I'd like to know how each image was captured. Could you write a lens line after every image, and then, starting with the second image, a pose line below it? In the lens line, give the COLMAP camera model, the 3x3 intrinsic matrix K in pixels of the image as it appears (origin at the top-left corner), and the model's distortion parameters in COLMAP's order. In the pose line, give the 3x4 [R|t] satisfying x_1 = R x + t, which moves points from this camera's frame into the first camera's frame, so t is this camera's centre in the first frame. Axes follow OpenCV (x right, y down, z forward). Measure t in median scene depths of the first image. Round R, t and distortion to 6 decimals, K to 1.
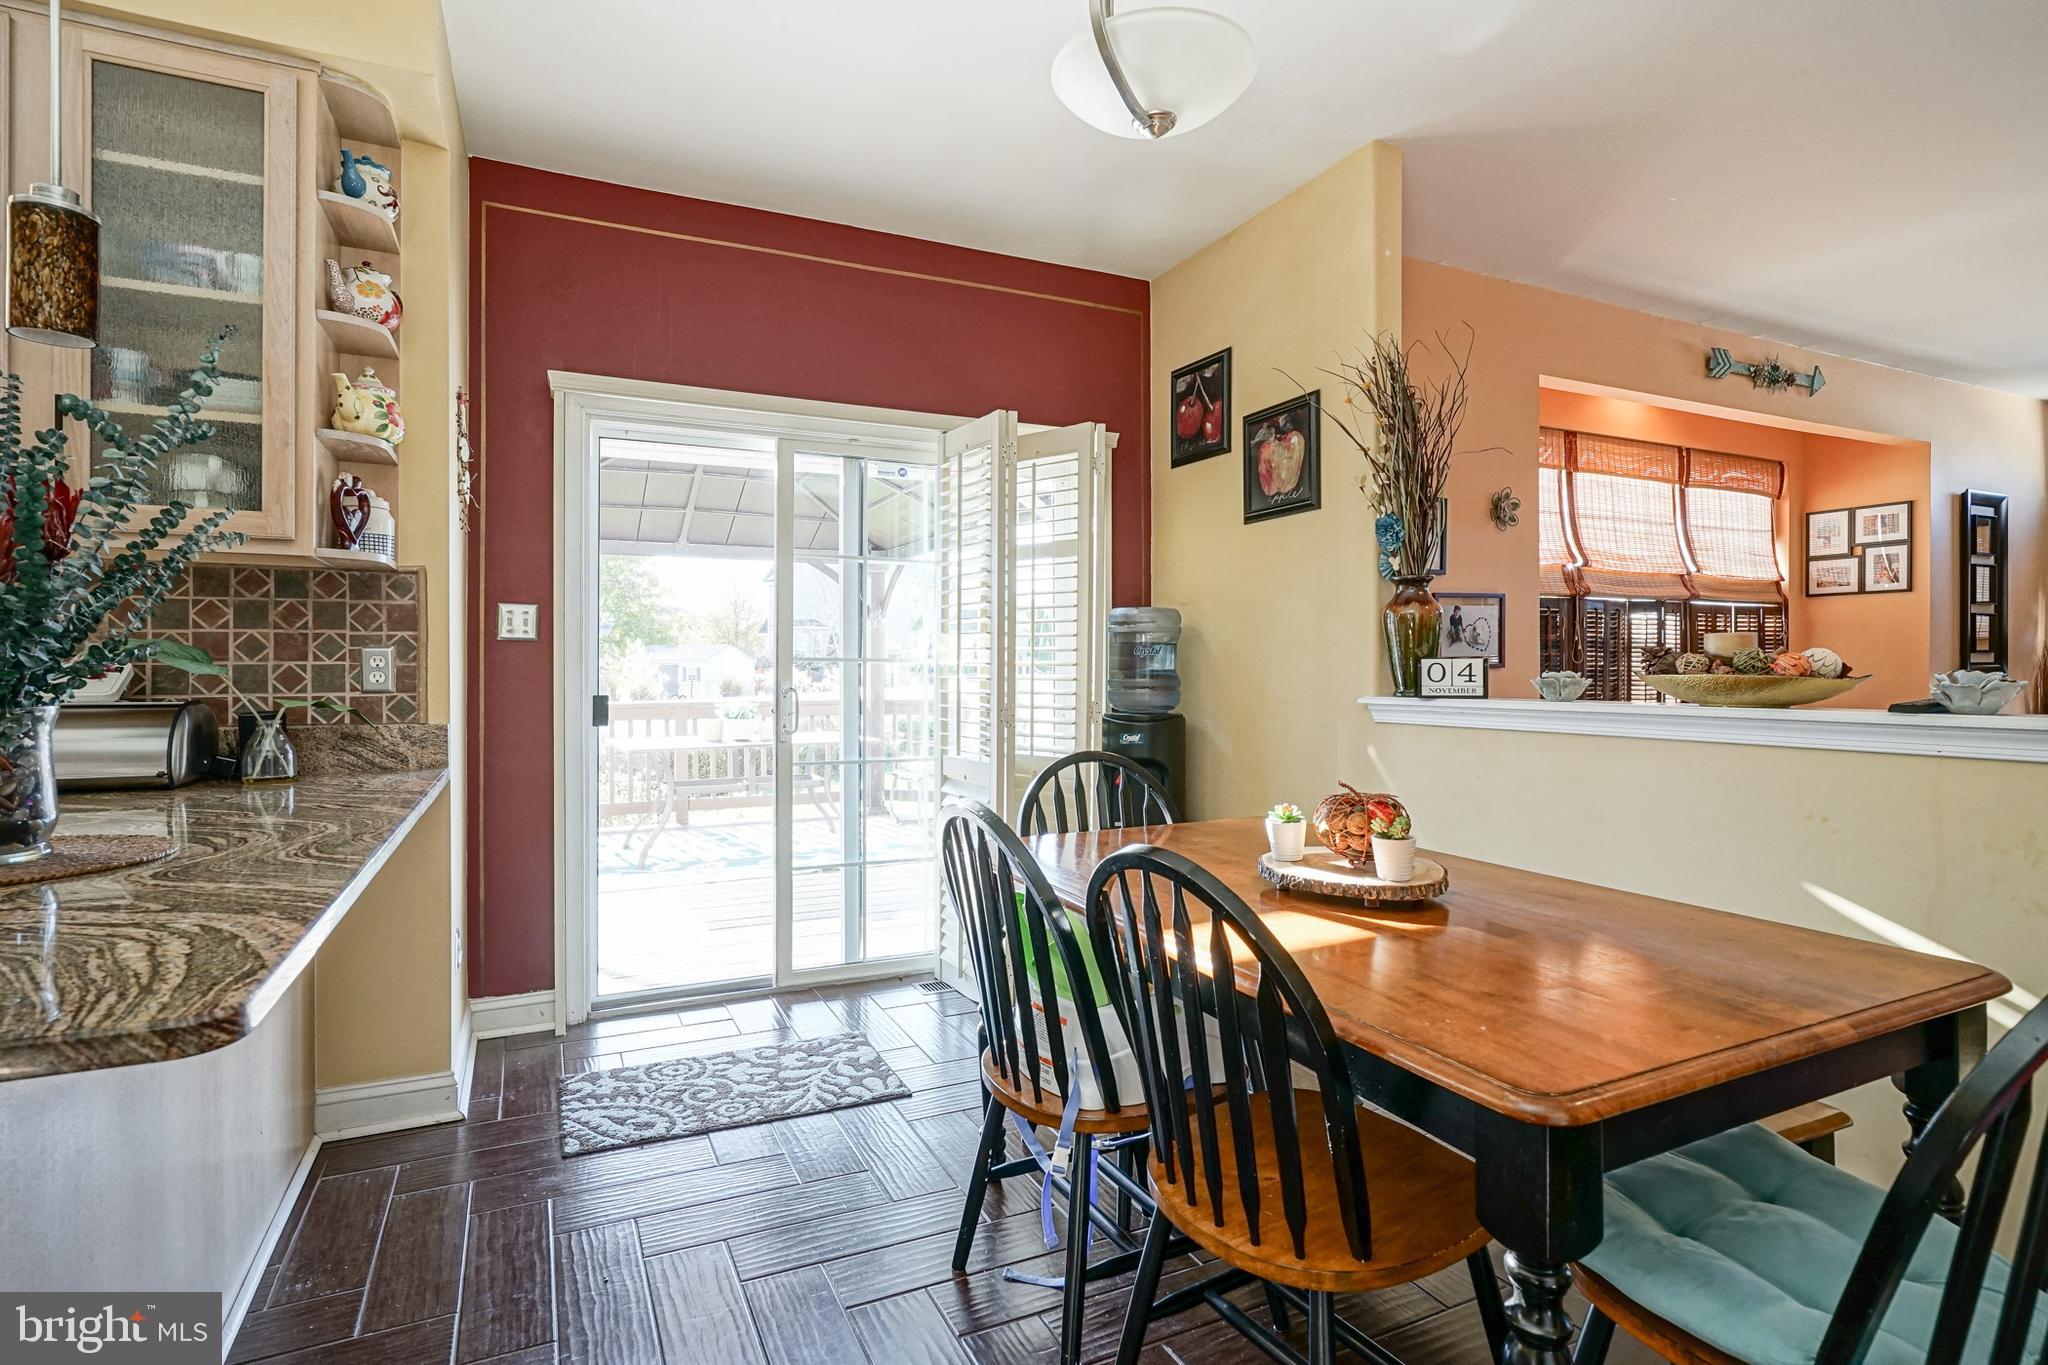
lens RADIAL K [[1005.0, 0, 1024.0], [0, 1005.0, 682.5], [0, 0, 1]] dist [-0.000492, 0.000430]
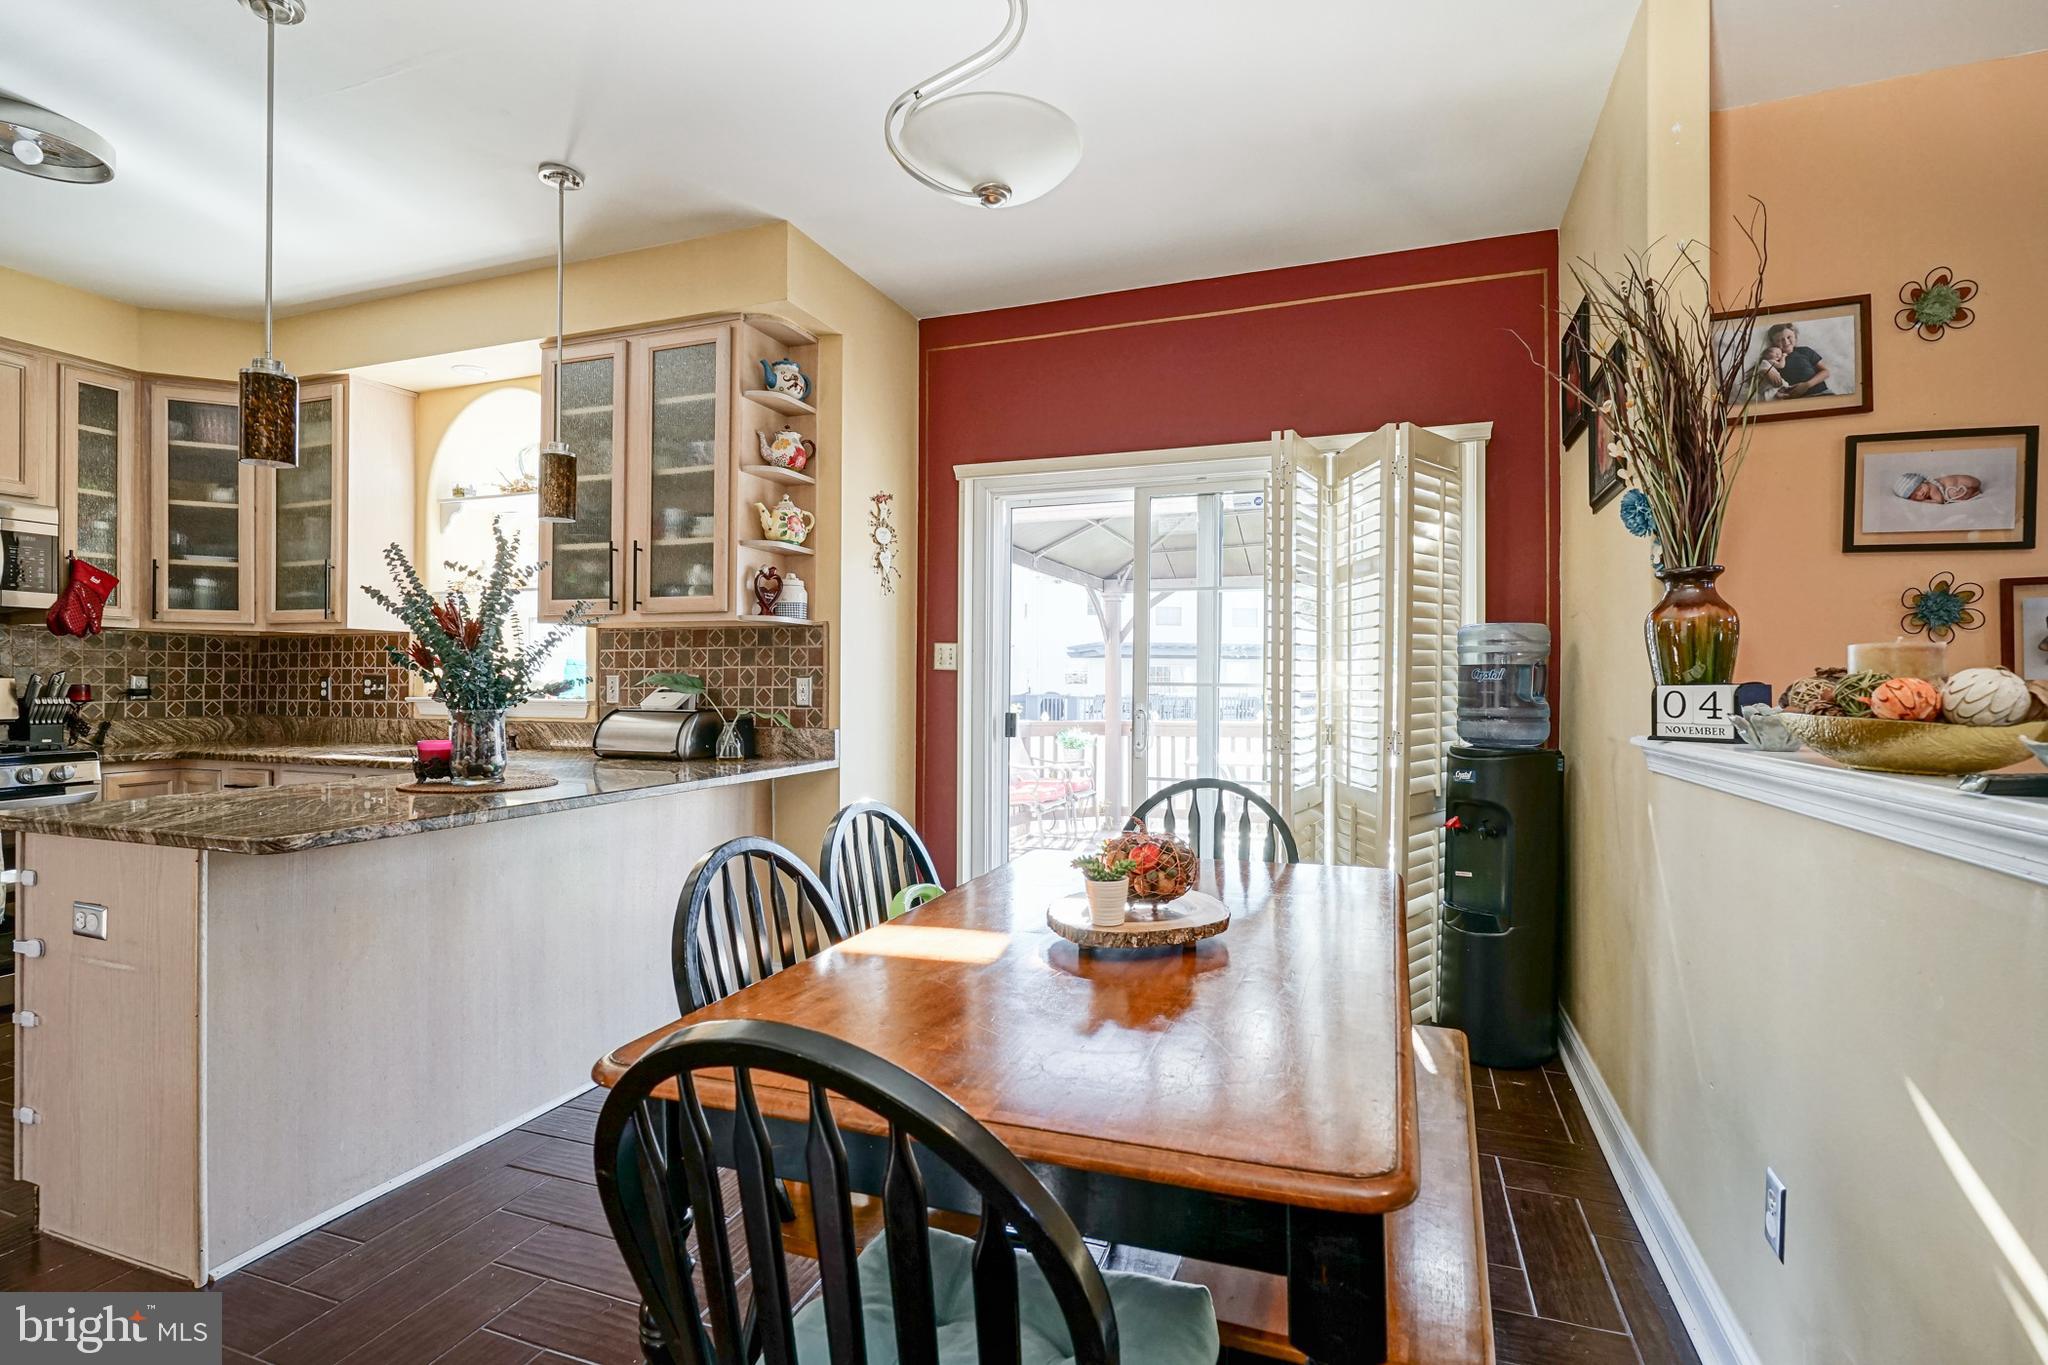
lens RADIAL K [[987.3, 0, 1024.9], [0, 987.3, 693.1], [0, 0, 1]] dist [-0.013613, 0.006905]
pose [[0.702308, 0.006897, -0.711840, 0.654014], [-0.014791, 0.999879, -0.004906, -0.008640], [0.711720, 0.013974, 0.702325, 0.199992]]
